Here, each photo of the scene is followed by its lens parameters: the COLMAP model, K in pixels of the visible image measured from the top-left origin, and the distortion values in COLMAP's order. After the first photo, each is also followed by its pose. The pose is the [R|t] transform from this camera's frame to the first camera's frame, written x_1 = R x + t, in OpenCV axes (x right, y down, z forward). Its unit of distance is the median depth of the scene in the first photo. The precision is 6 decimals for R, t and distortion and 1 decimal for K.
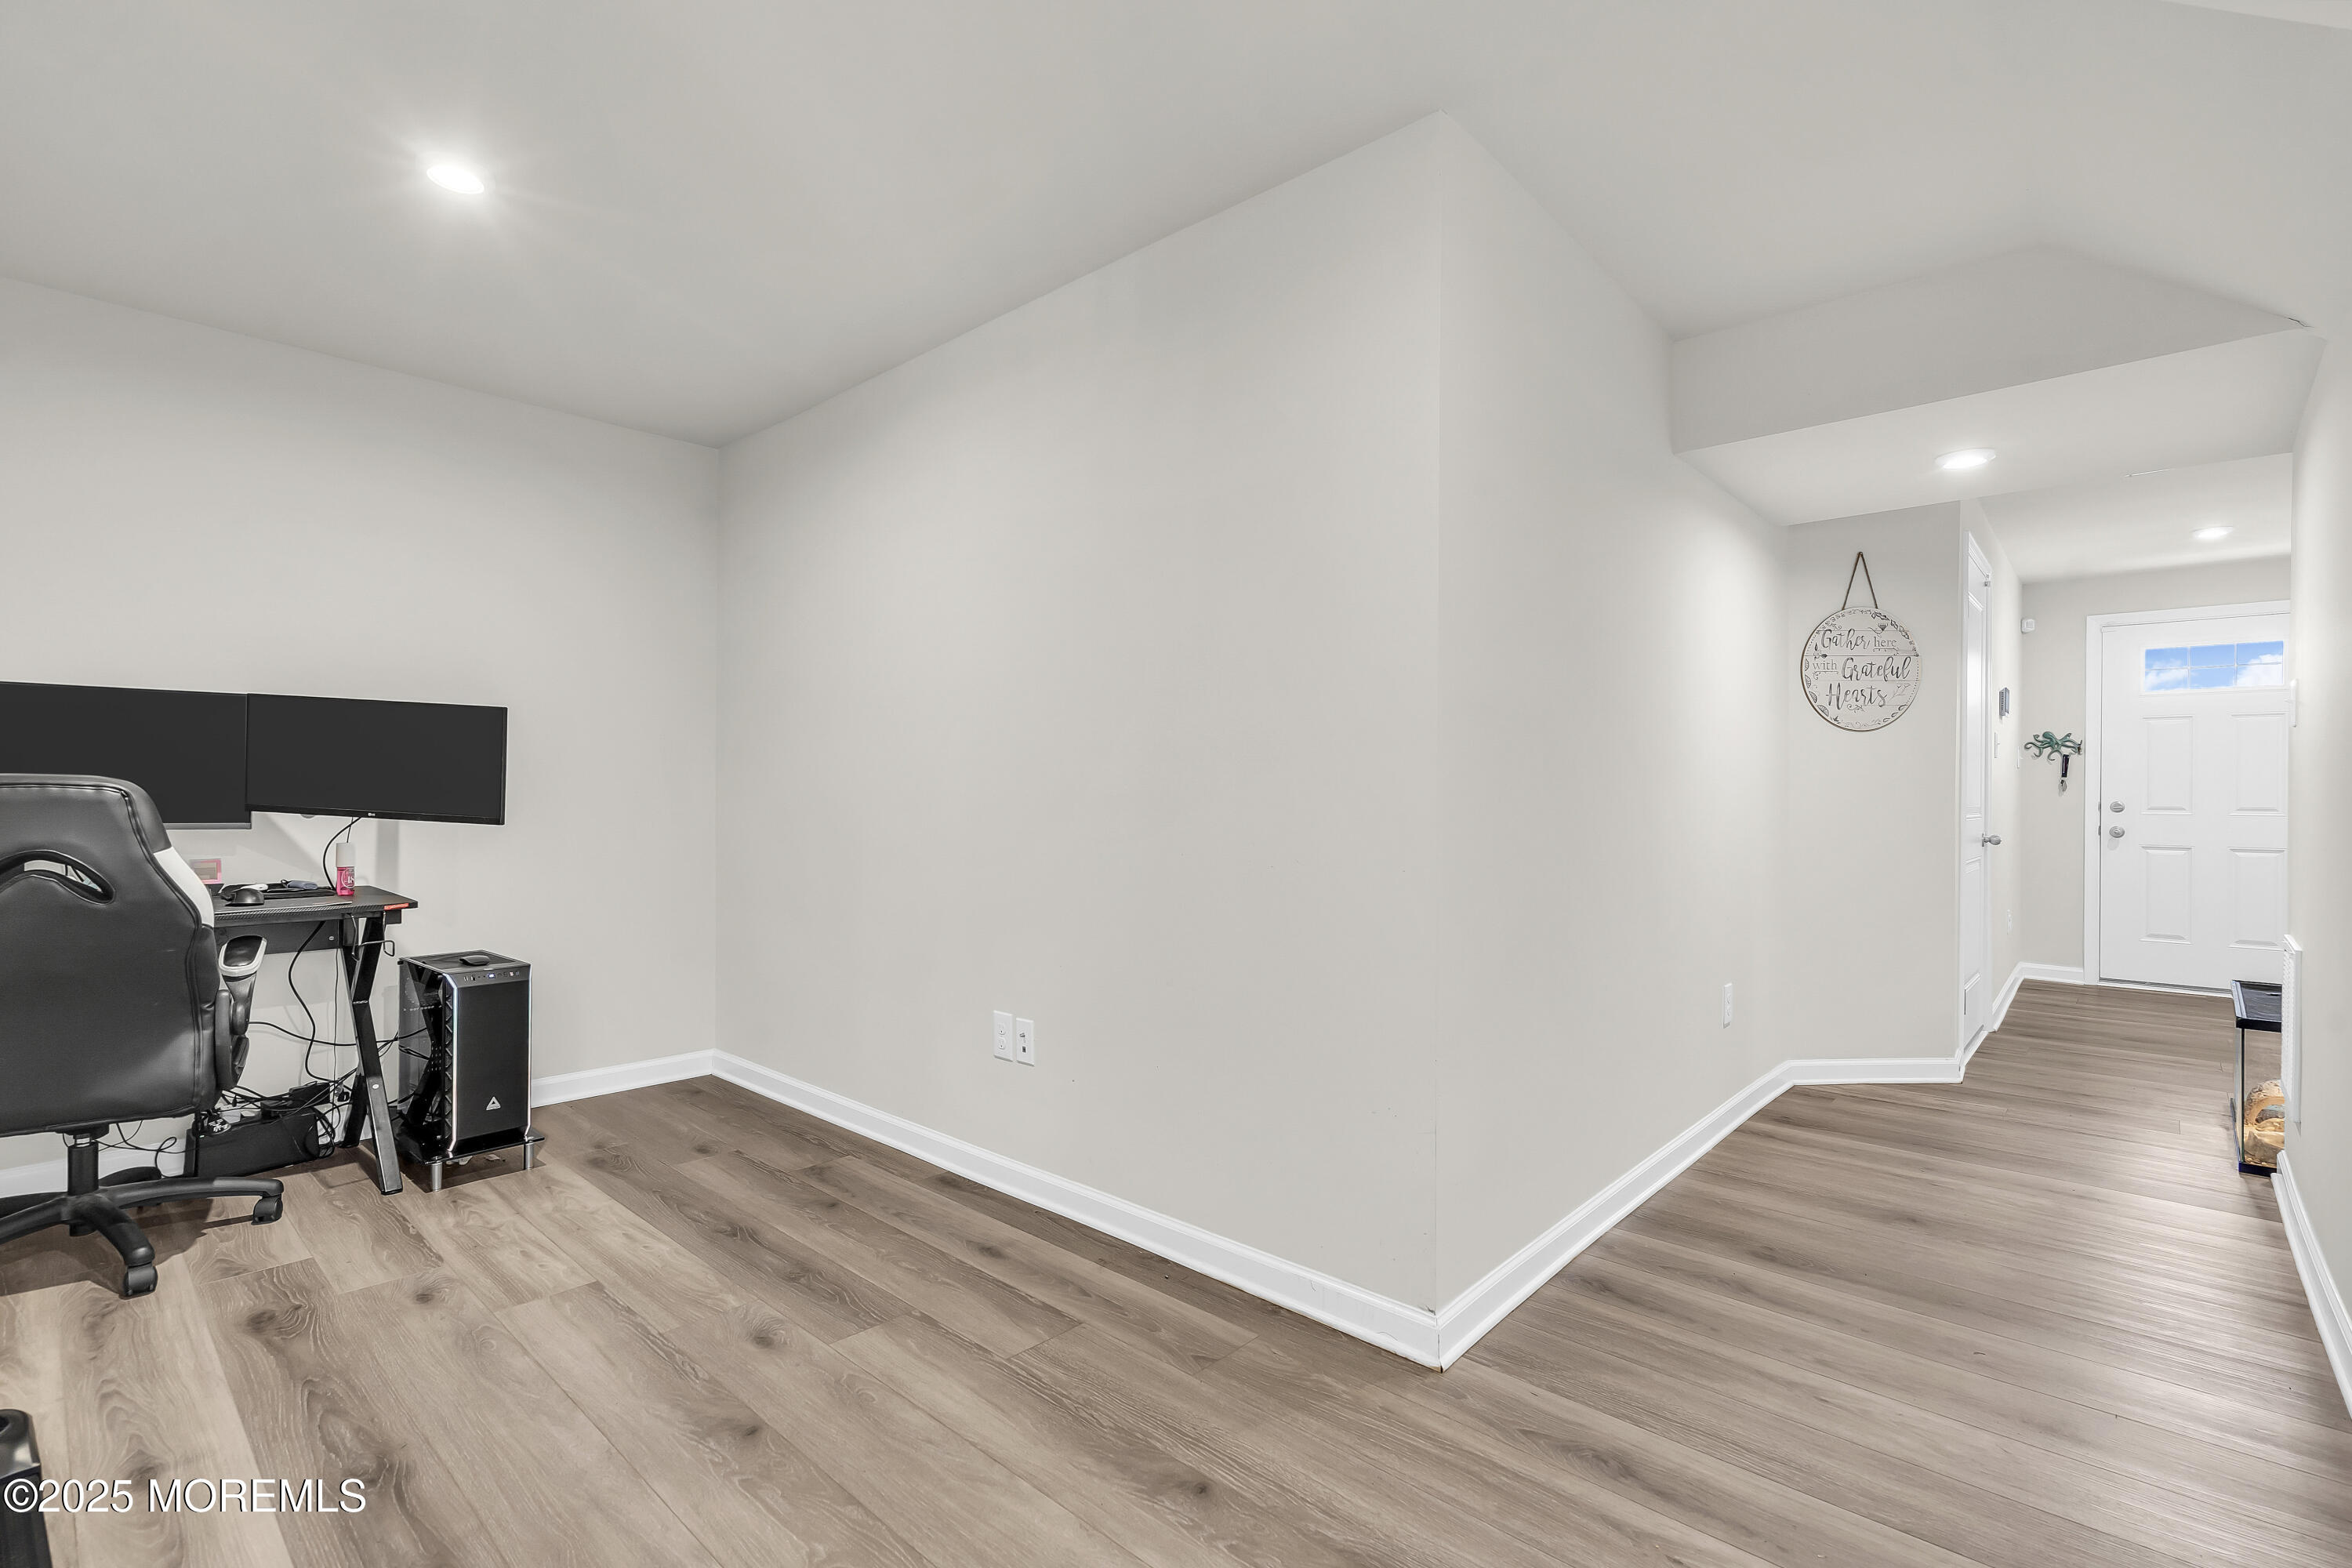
lens RADIAL K [[1069.9, 0, 1169.6], [0, 1069.9, 788.5], [0, 0, 1]] dist [-0.004717, -0.000243]
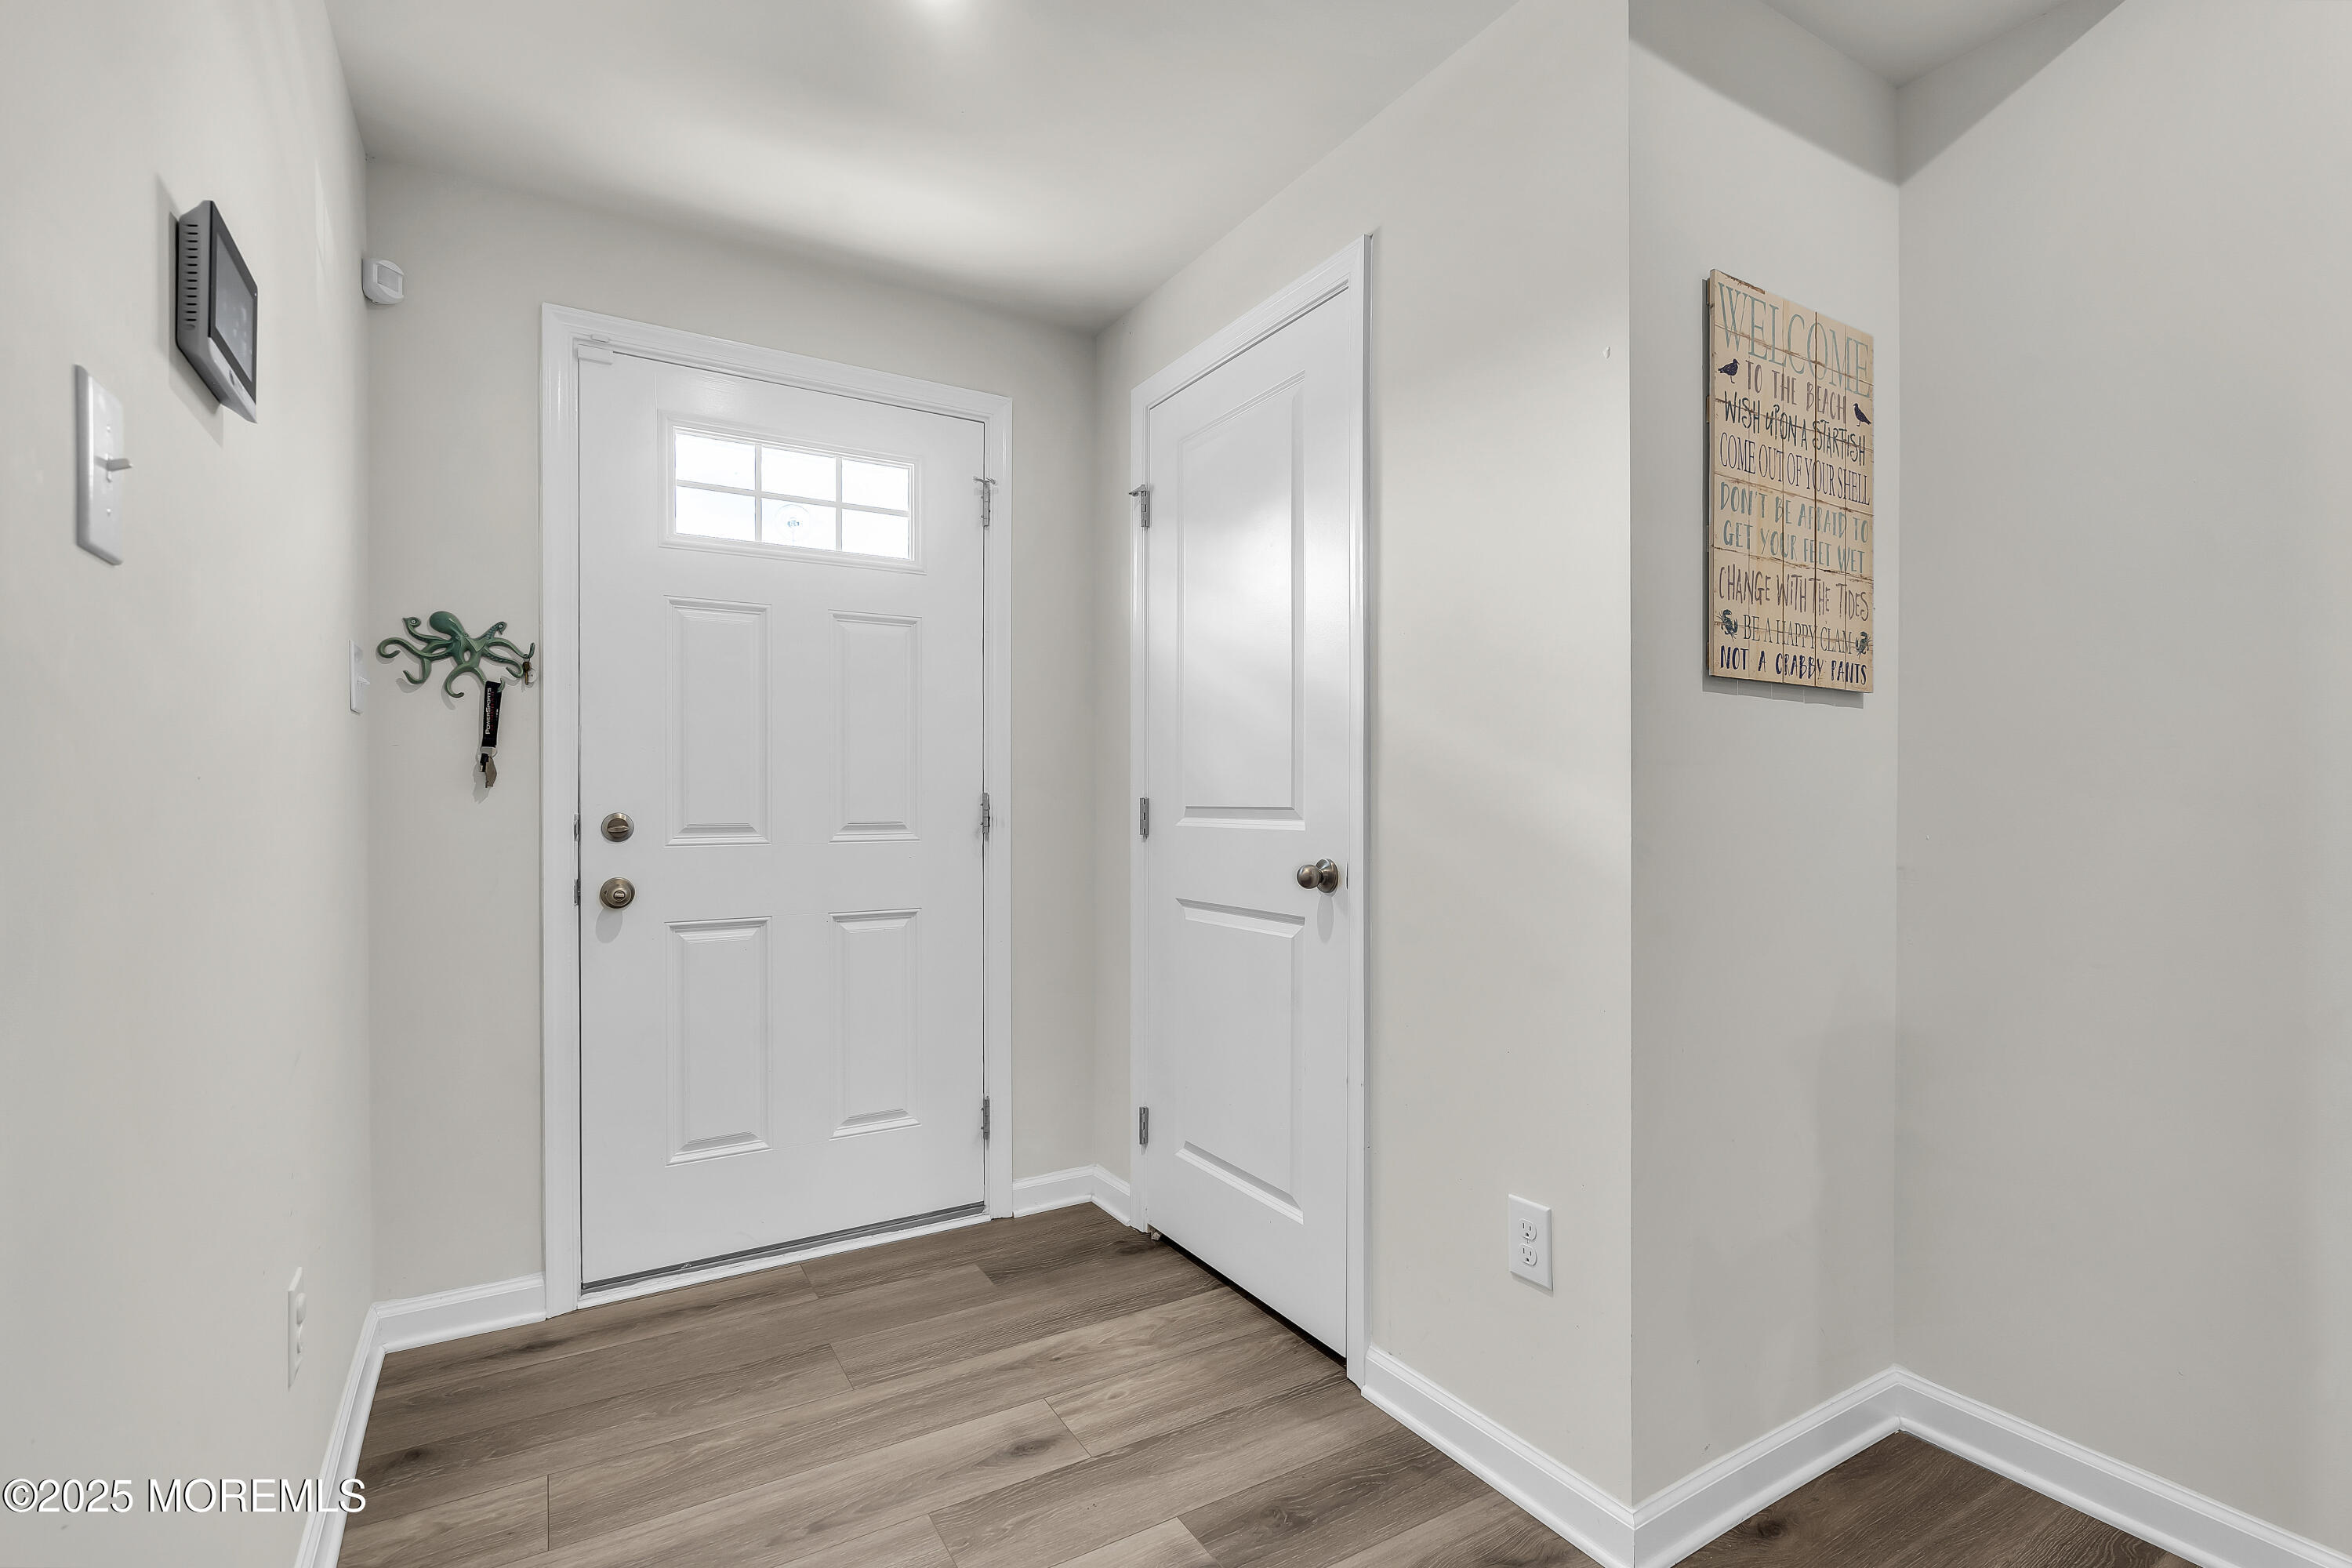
lens RADIAL K [[1069.9, 0, 1167.9], [0, 1069.9, 792.0], [0, 0, 1]] dist [-0.004717, -0.000243]
pose [[0.279537, -0.008112, 0.960101, 0.566866], [0.007528, 0.999952, 0.006257, 0.003737], [-0.960106, 0.005478, 0.279584, 0.690909]]
